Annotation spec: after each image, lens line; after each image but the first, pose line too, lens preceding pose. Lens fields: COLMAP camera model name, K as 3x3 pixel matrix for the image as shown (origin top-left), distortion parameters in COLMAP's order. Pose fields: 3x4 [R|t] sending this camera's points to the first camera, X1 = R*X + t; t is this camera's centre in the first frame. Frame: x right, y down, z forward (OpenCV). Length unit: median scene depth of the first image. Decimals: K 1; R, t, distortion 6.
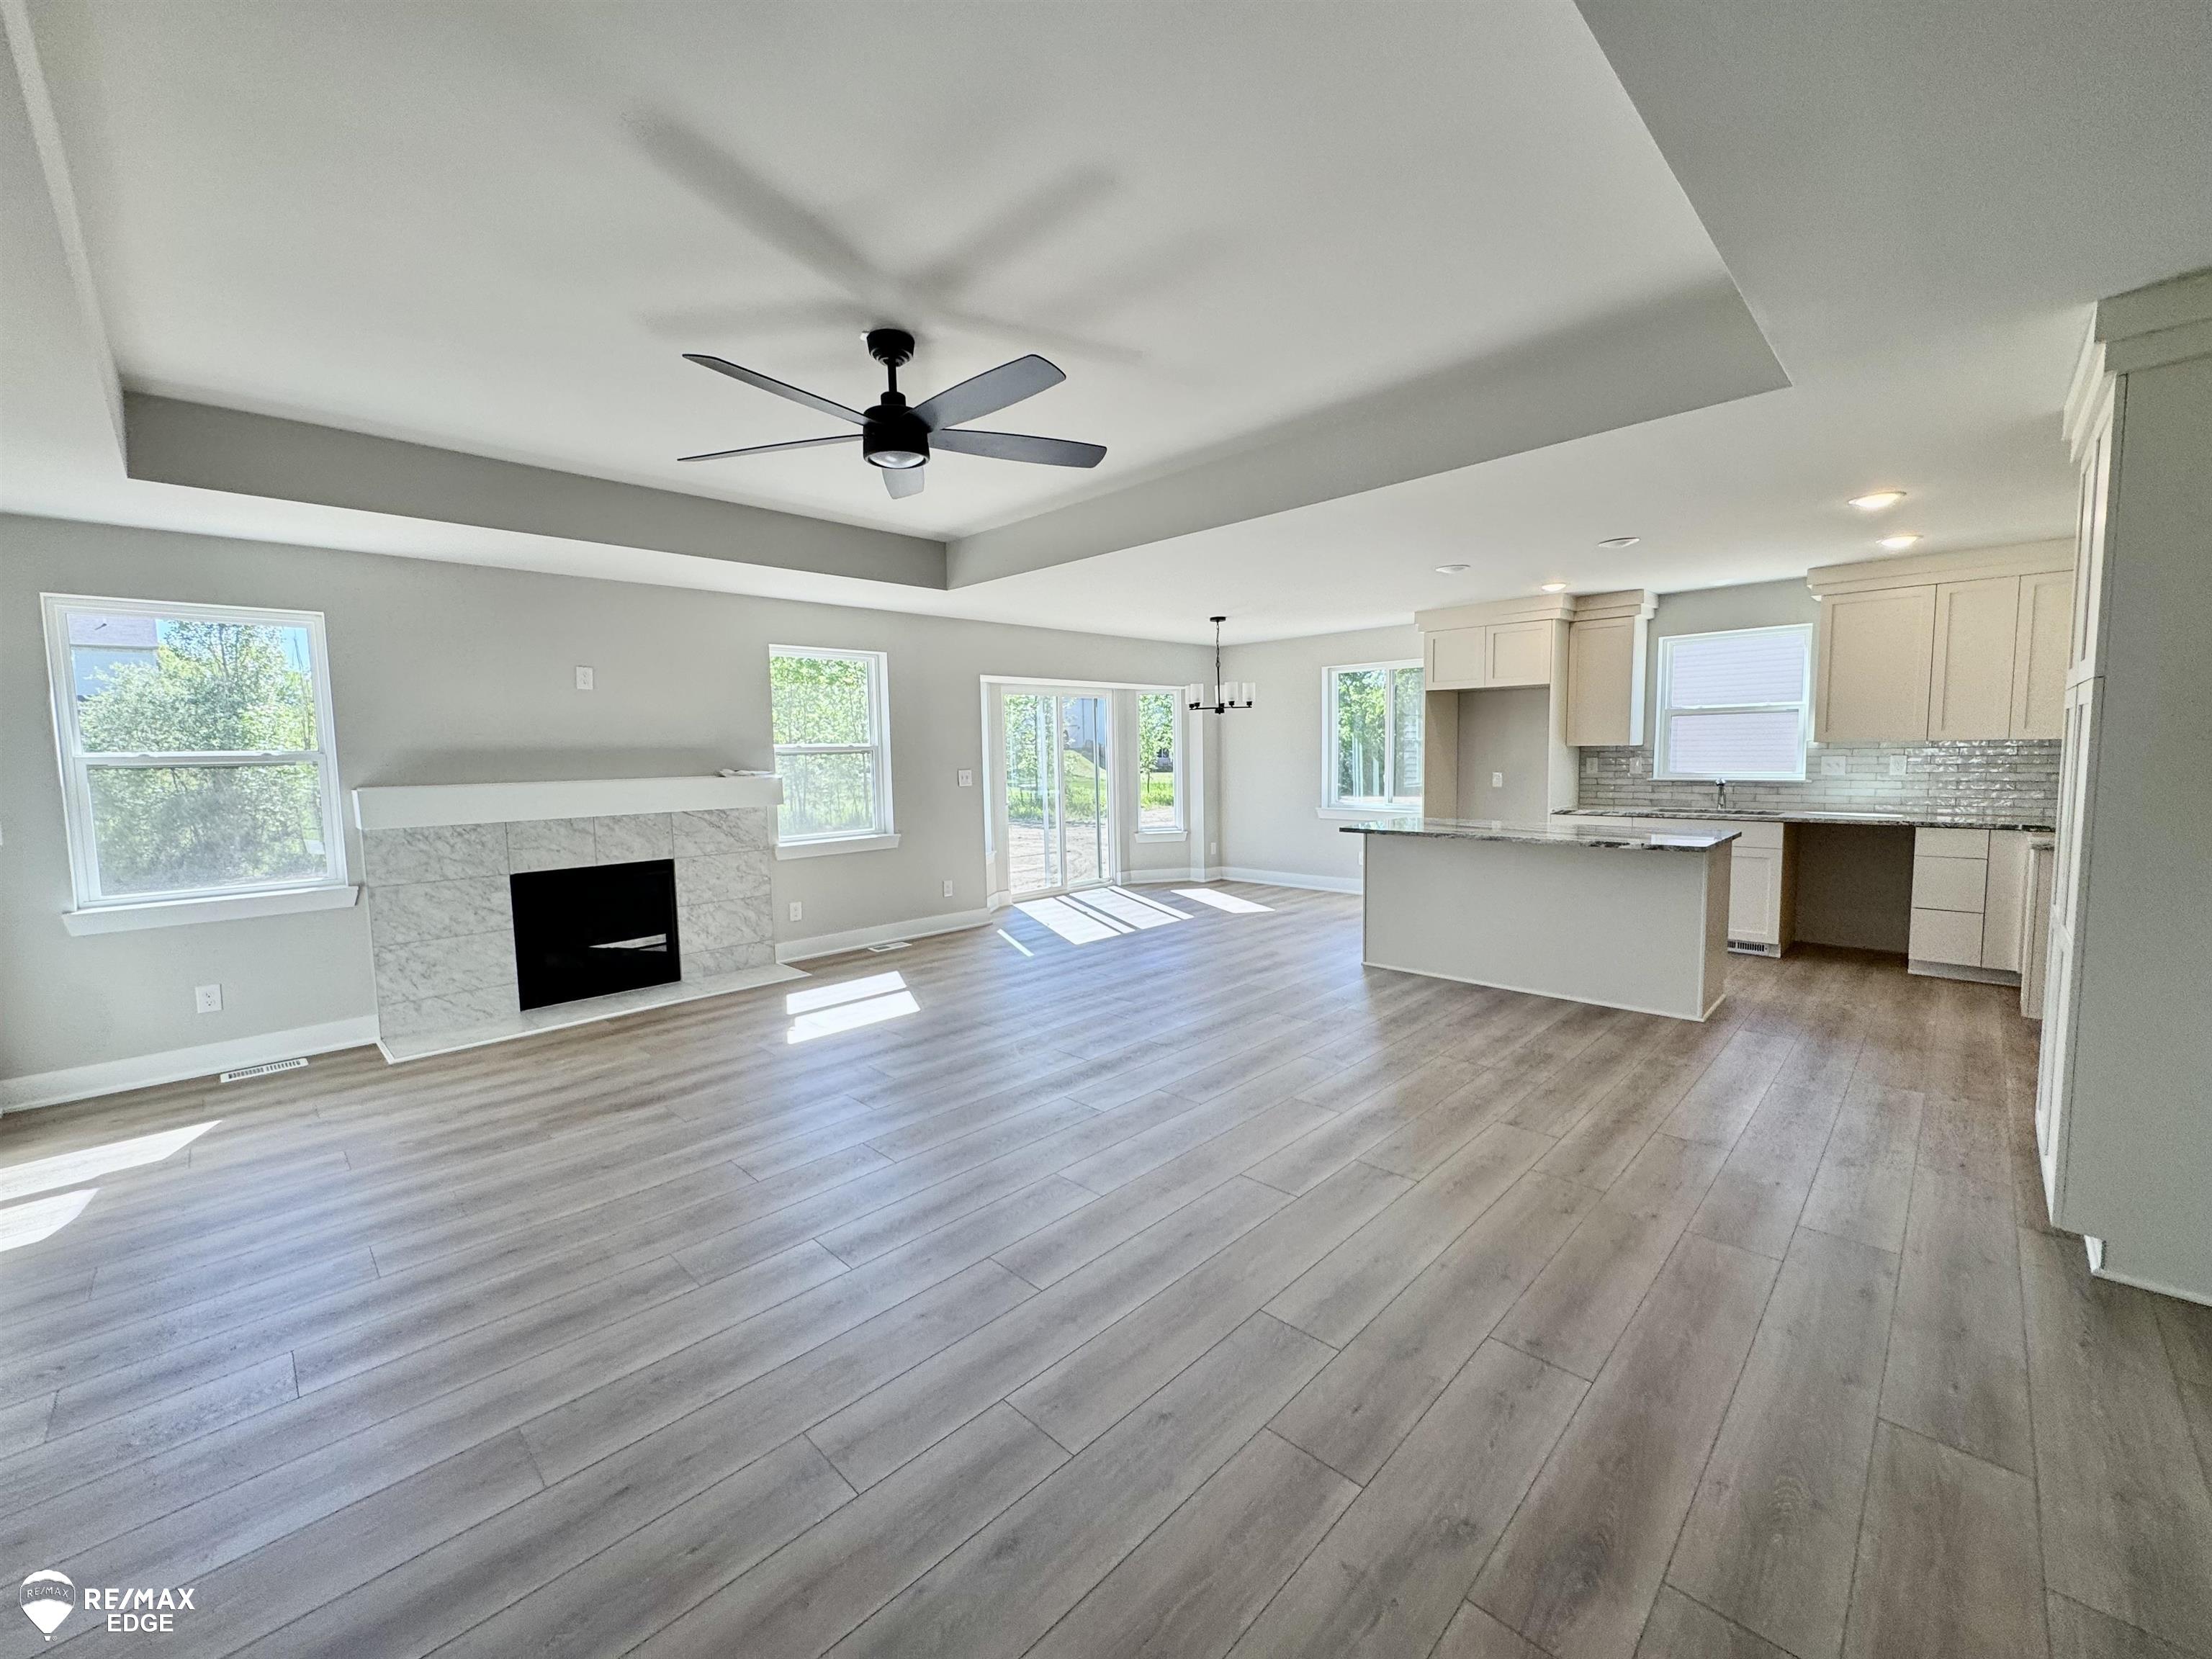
lens RADIAL K [[880.8, 0, 1106.0], [0, 880.8, 829.5], [0, 0, 1]] dist [-0.001142, -0.000151]
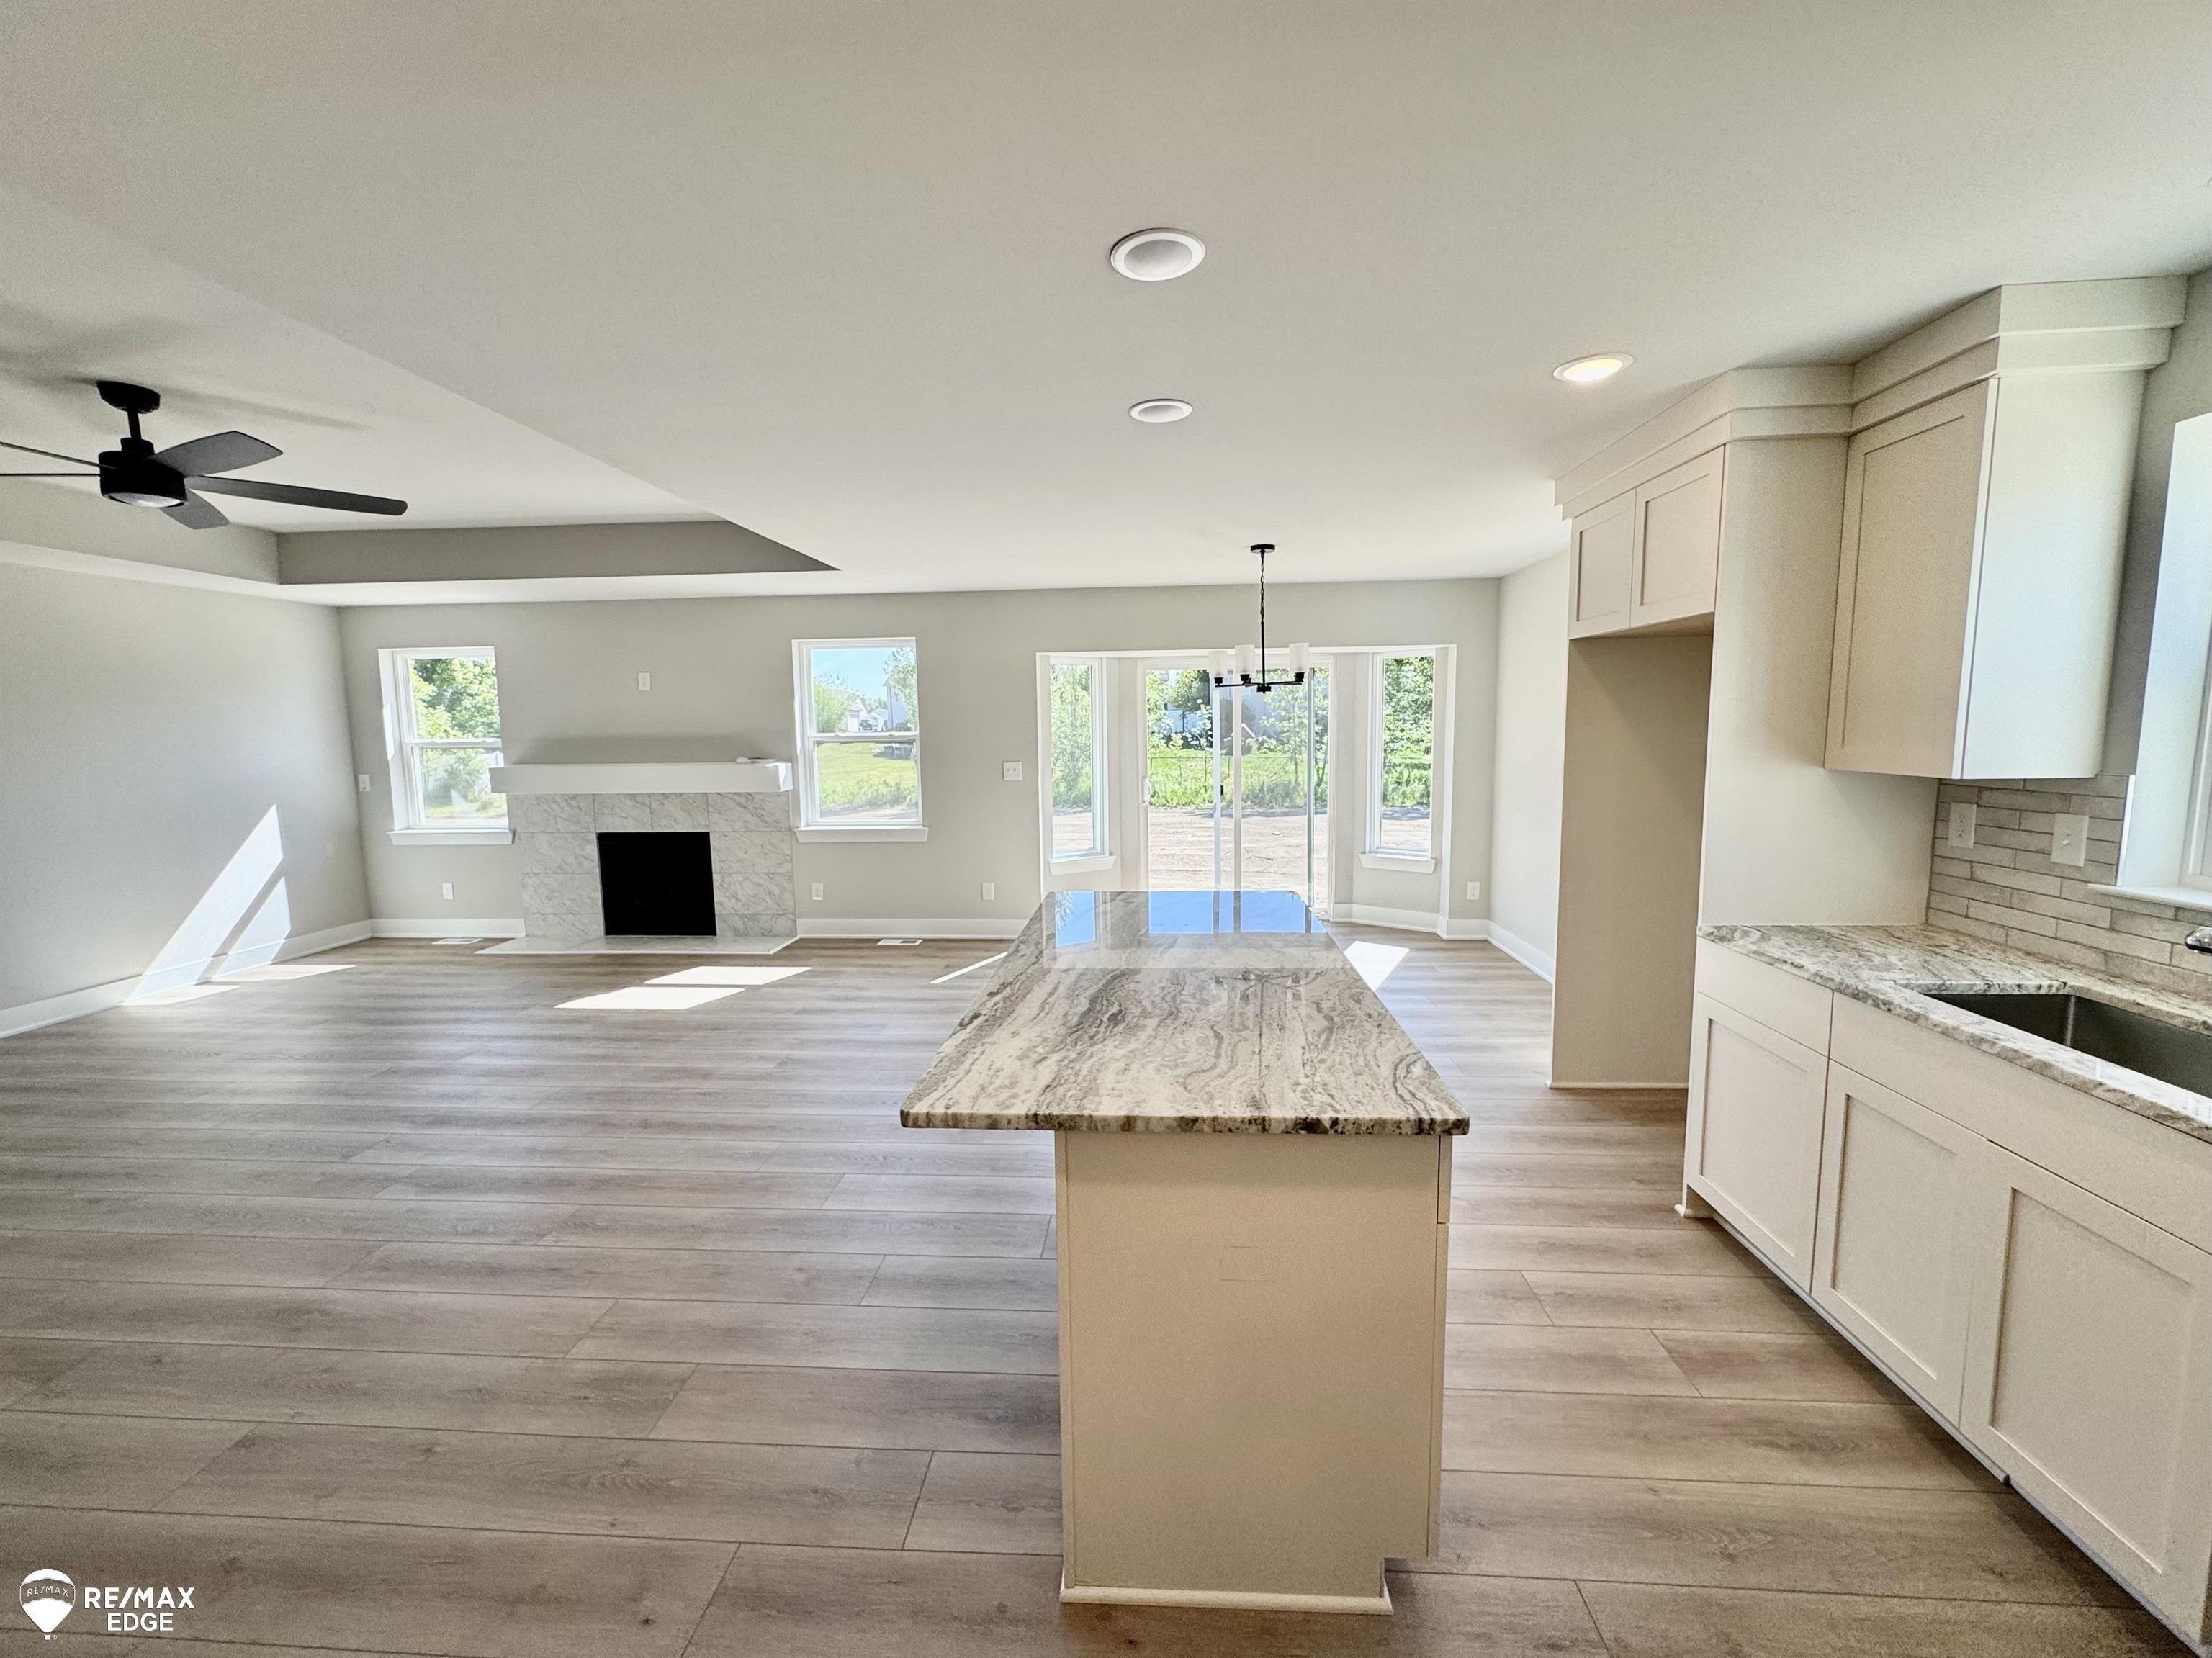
lens RADIAL K [[883.9, 0, 1111.2], [0, 883.9, 832.8], [0, 0, 1]] dist [-0.000771, -0.000036]
pose [[0.655604, 0.102358, -0.748135, 0.743350], [-0.067317, 0.994748, 0.077109, -0.092648], [0.752098, -0.000191, 0.659051, 0.627767]]
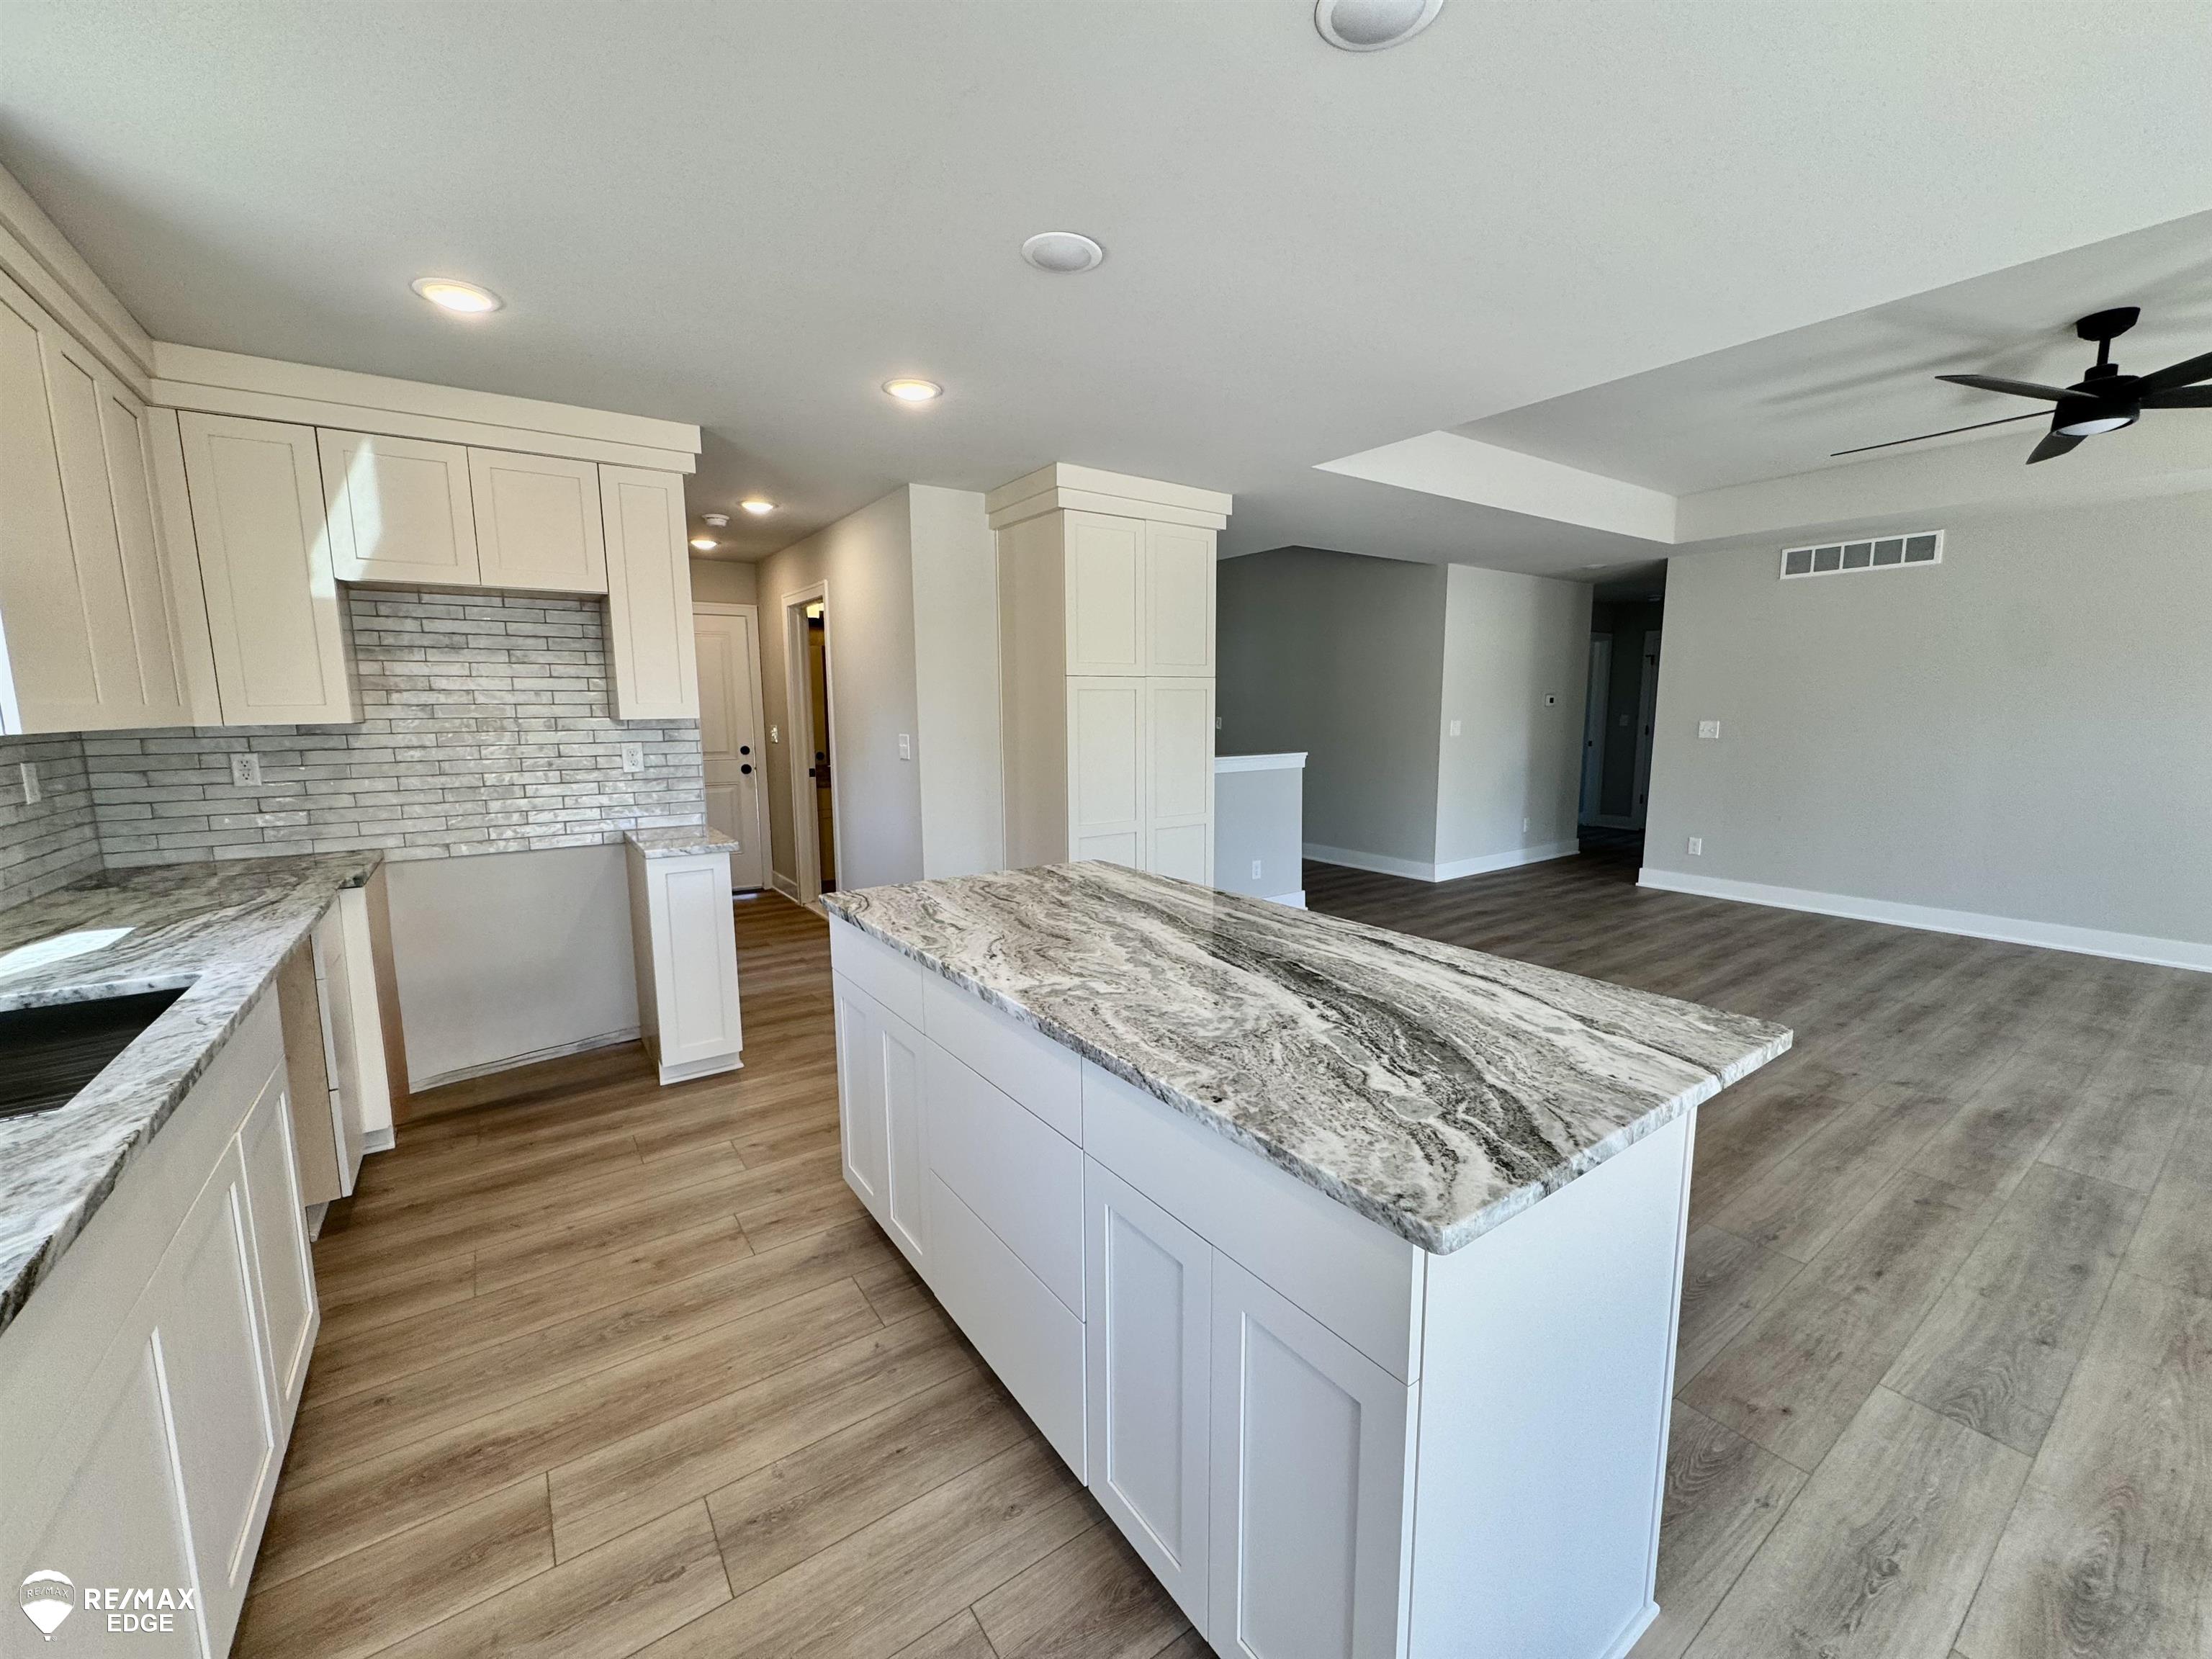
lens RADIAL K [[884.0, 0, 1111.2], [0, 884.0, 833.3], [0, 0, 1]] dist [-0.000771, -0.000036]
pose [[-0.984688, -0.000898, 0.174323, 0.412535], [0.040005, 0.972135, 0.230984, -0.122725], [-0.169673, 0.234421, -0.957214, 1.258531]]
